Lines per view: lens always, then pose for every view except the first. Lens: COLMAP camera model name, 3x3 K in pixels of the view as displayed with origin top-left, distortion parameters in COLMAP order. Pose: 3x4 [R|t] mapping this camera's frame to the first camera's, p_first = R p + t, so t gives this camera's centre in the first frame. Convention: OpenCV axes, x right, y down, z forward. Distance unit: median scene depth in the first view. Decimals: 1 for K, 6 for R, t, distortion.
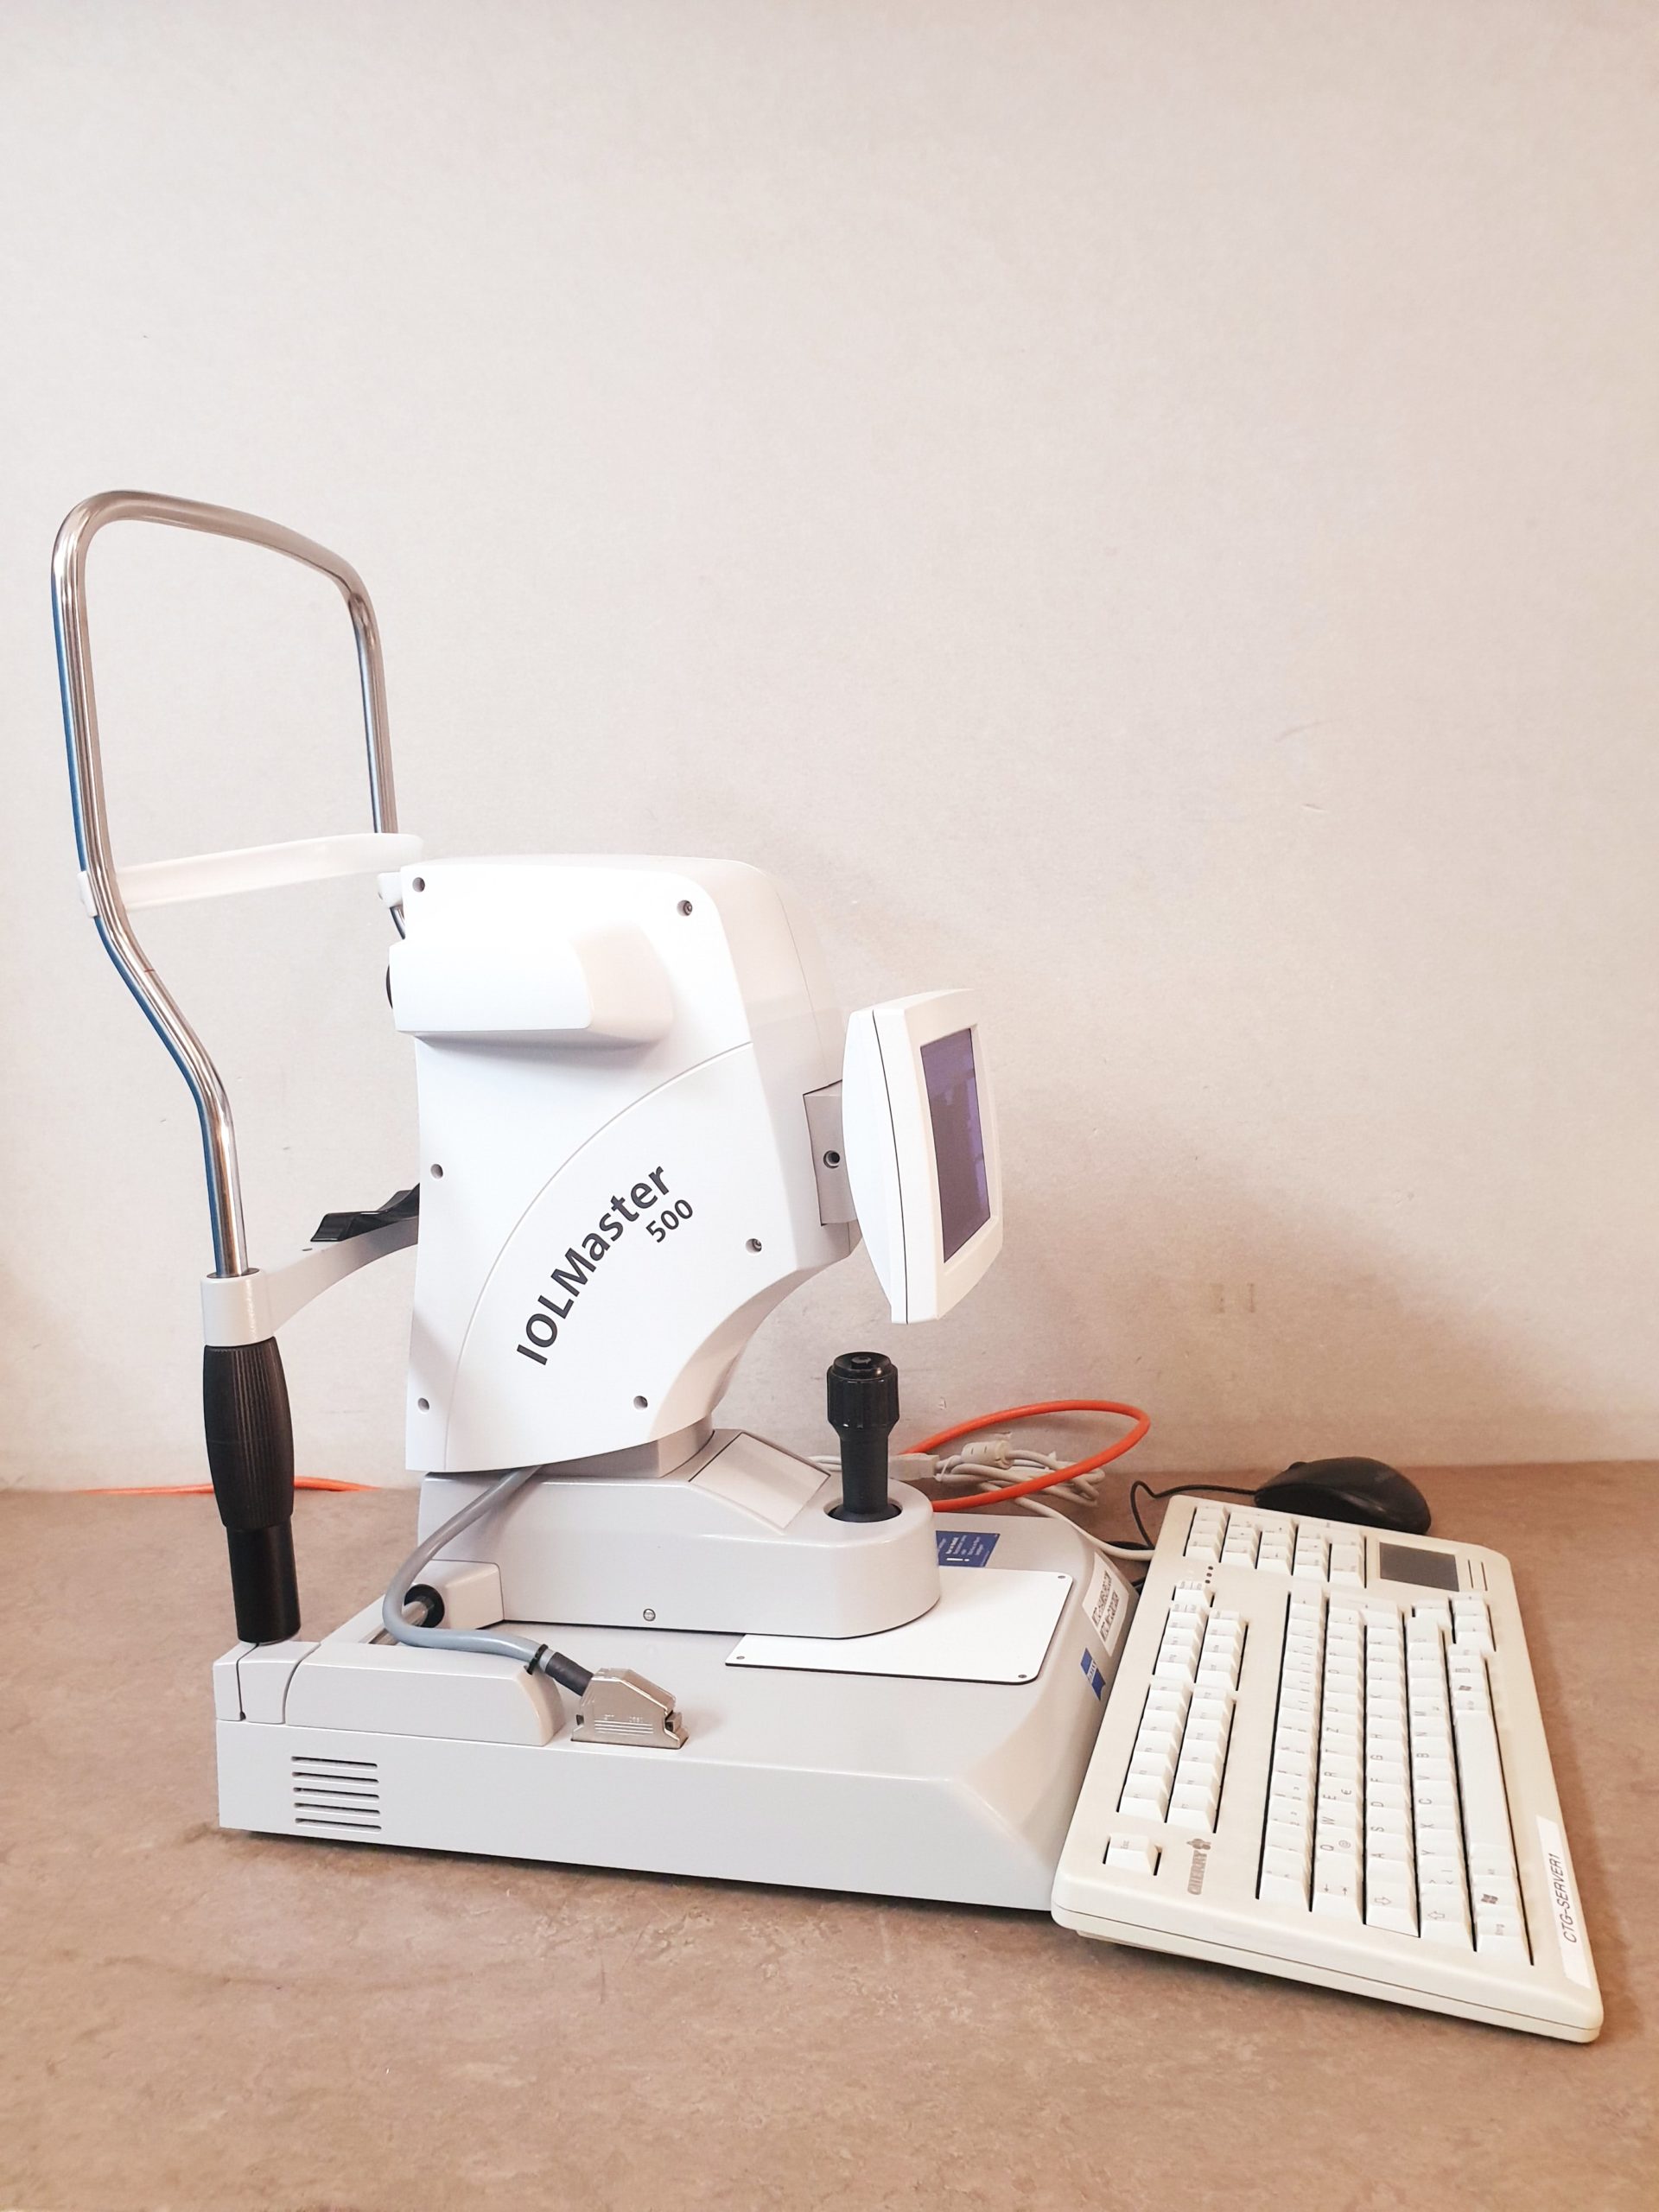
lens RADIAL K [[1809.3, 0, 829.5], [0, 1809.3, 1106.0], [0, 0, 1]] dist [0.009826, -0.000419]
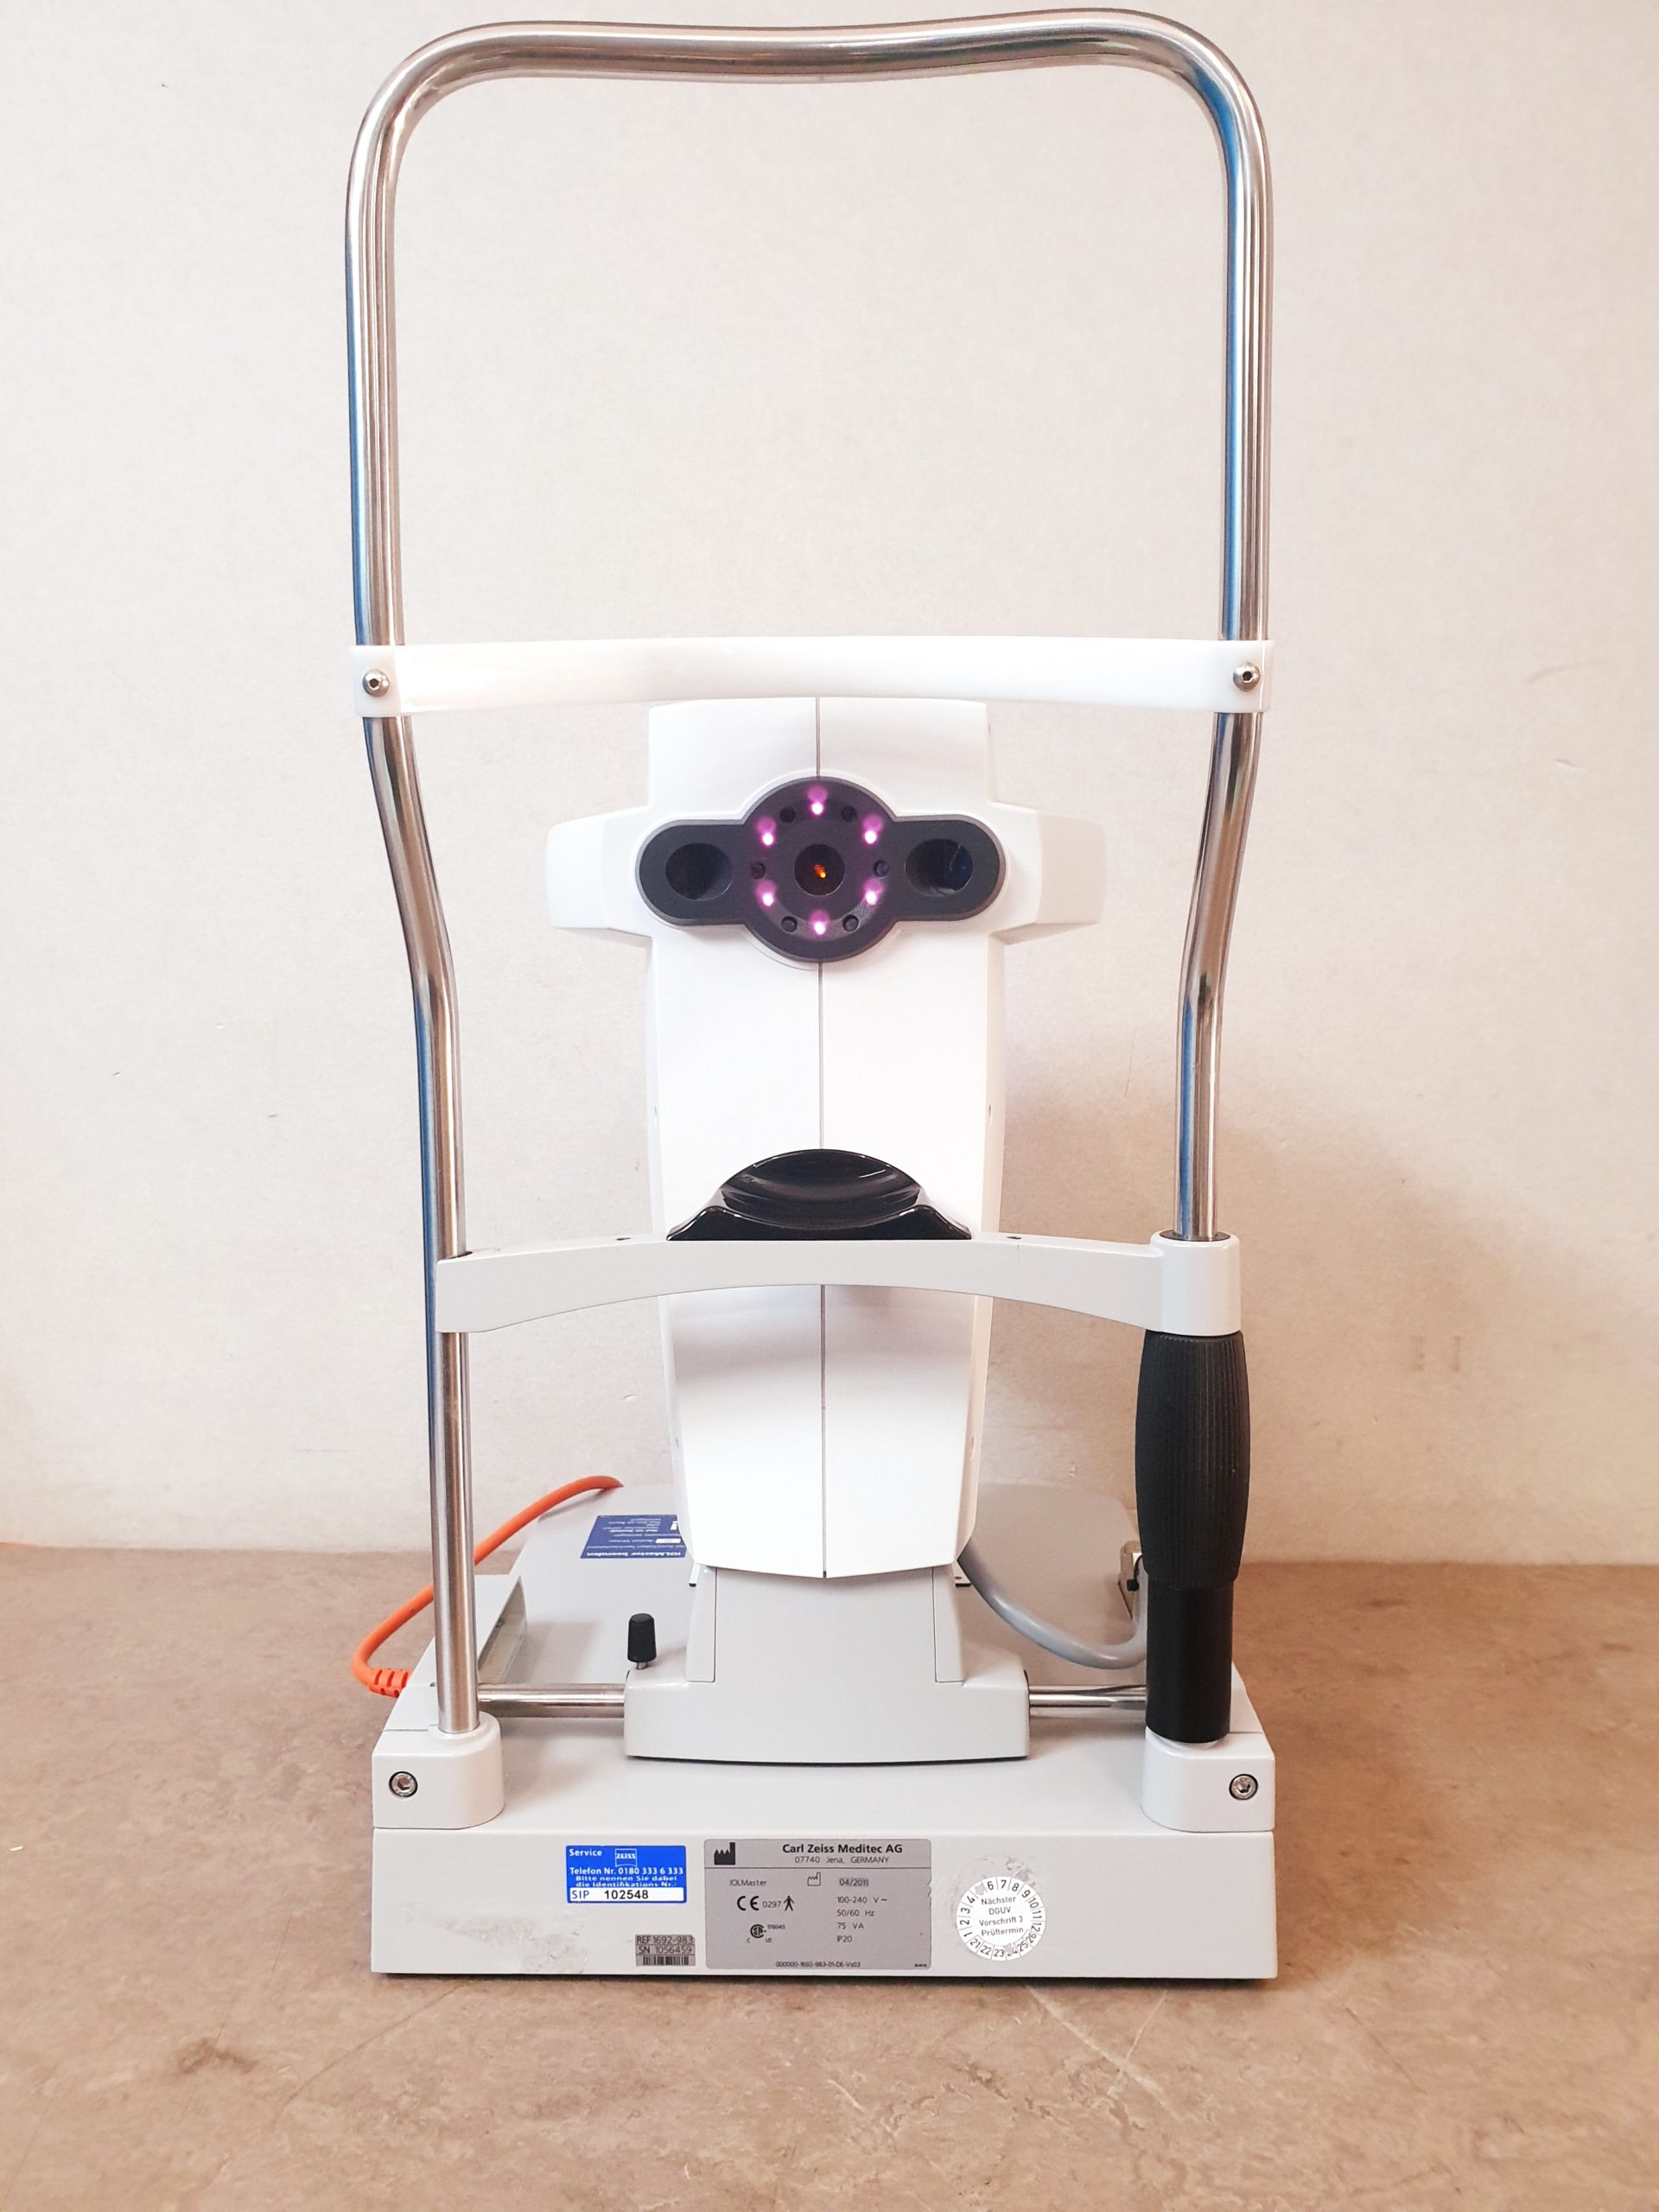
lens RADIAL K [[1809.3, 0, 829.5], [0, 1809.3, 1106.0], [0, 0, 1]] dist [0.009826, -0.000419]
pose [[0.995682, 0.051740, 0.077077, -0.130901], [-0.048689, 0.997974, -0.040946, 0.043939], [-0.079039, 0.037017, 0.996184, 0.207187]]
